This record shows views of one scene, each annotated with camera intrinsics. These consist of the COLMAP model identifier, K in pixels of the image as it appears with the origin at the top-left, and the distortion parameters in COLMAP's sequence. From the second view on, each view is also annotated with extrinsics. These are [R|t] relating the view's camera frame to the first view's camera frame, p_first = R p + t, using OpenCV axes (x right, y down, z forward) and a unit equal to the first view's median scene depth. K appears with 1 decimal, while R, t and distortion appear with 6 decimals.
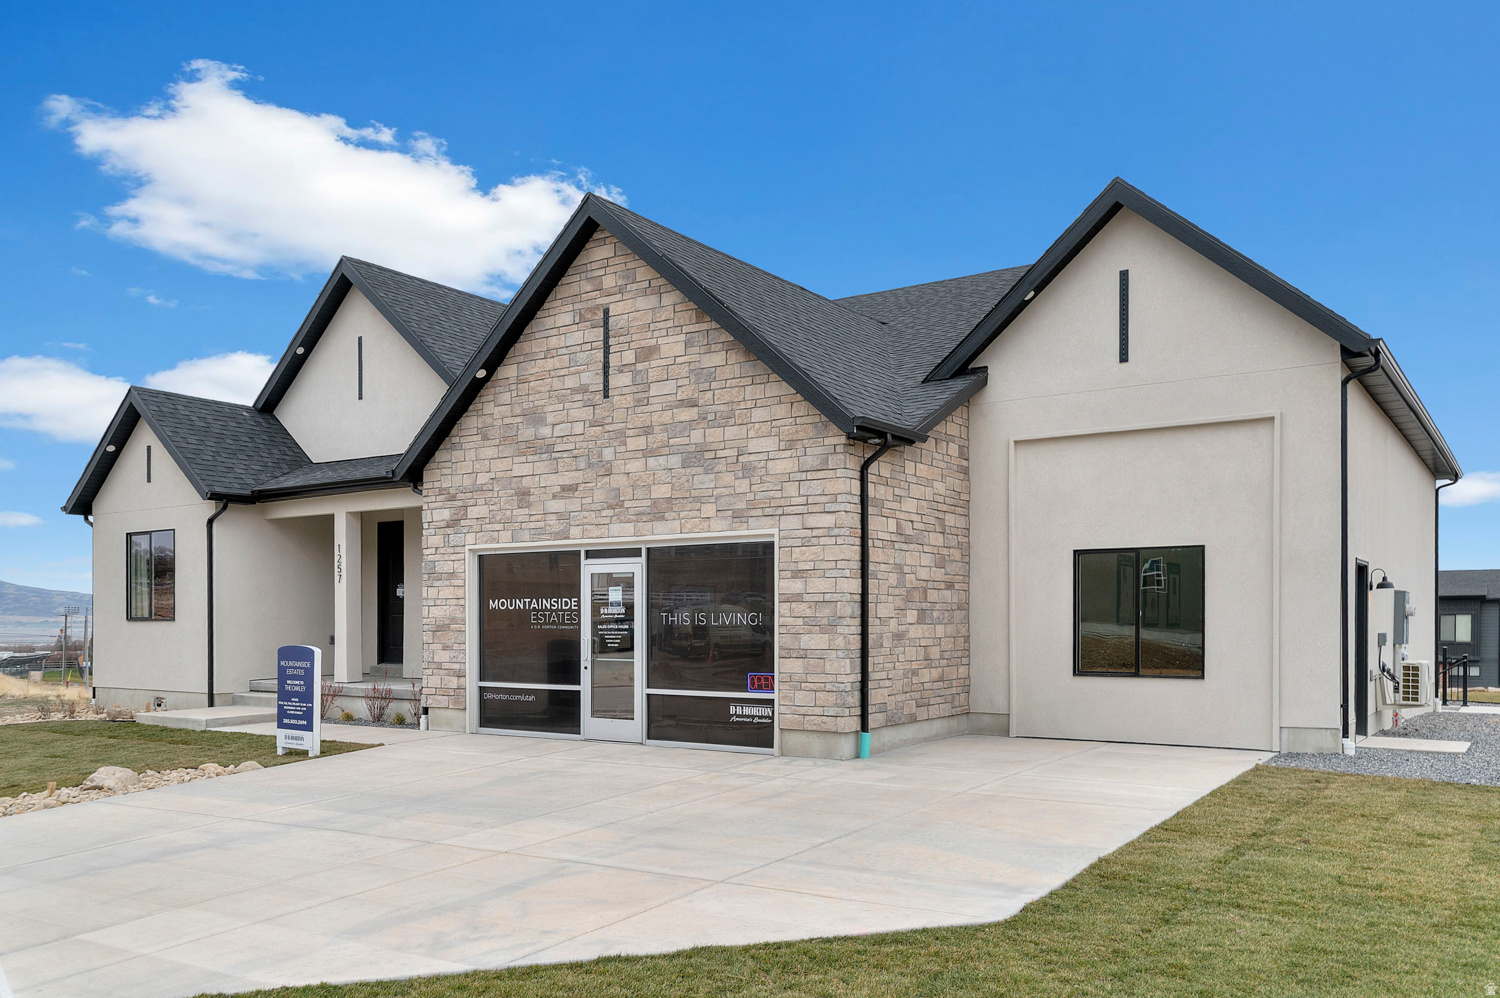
lens RADIAL K [[1115.5, 0, 750.2], [0, 1115.5, 504.4], [0, 0, 1]] dist [0.006142, 0.001699]
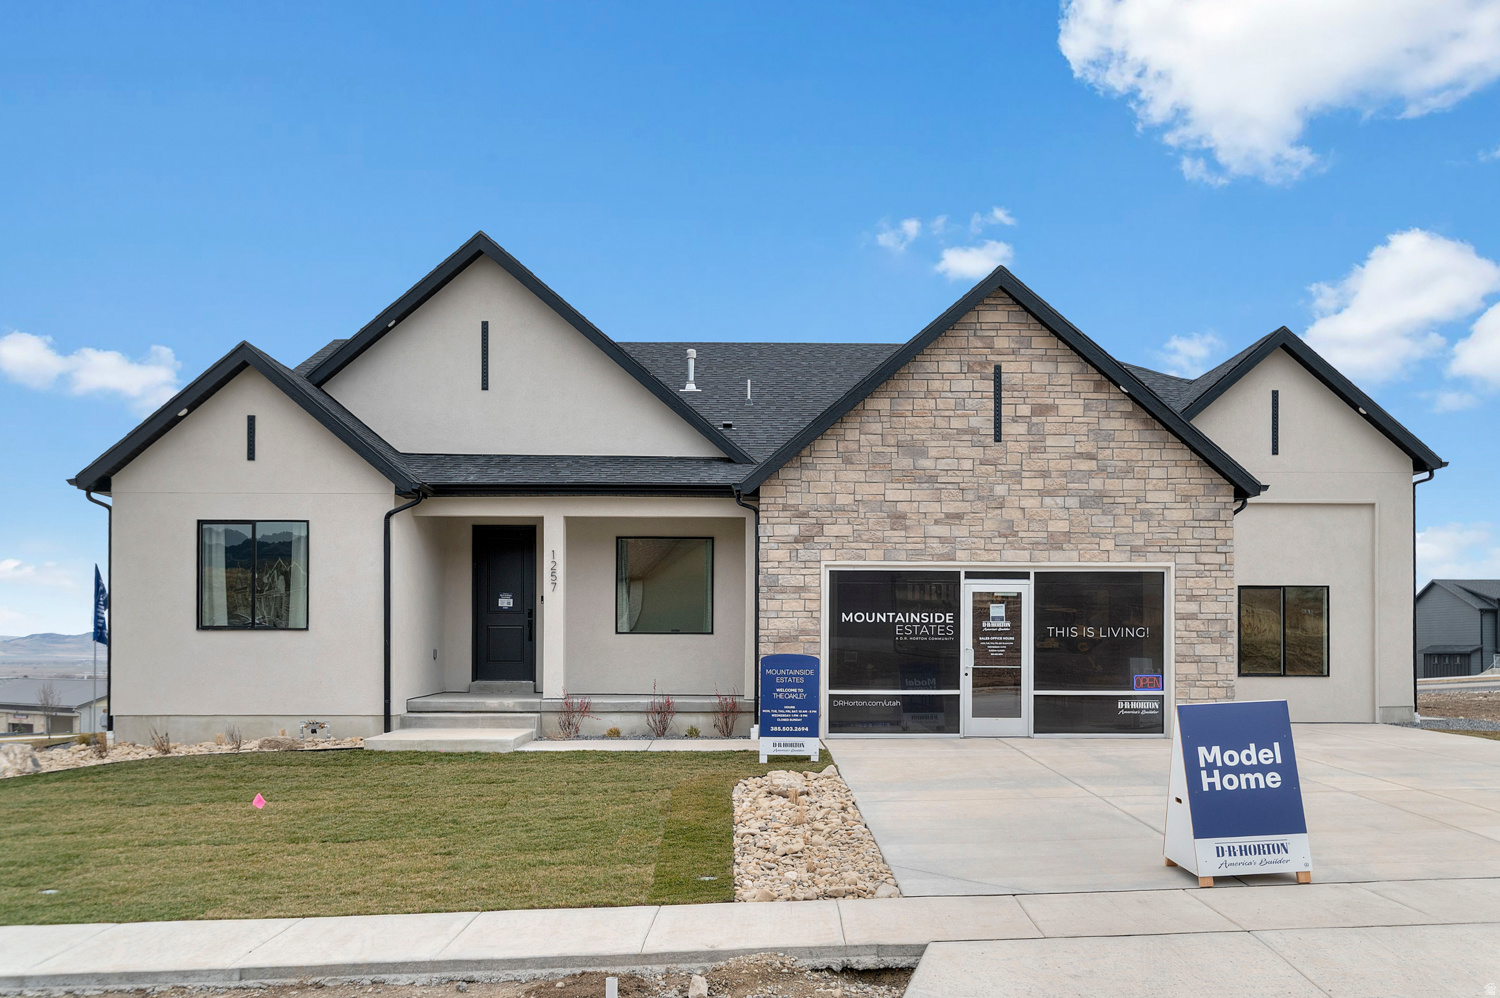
lens RADIAL K [[1174.3, 0, 750.4], [0, 1174.3, 495.2], [0, 0, 1]] dist [0.010412, -0.001978]
pose [[0.829333, 0.074776, 0.553729, -1.028651], [-0.061381, 0.997199, -0.042731, 0.028925], [-0.555373, 0.001450, 0.831600, 0.123279]]
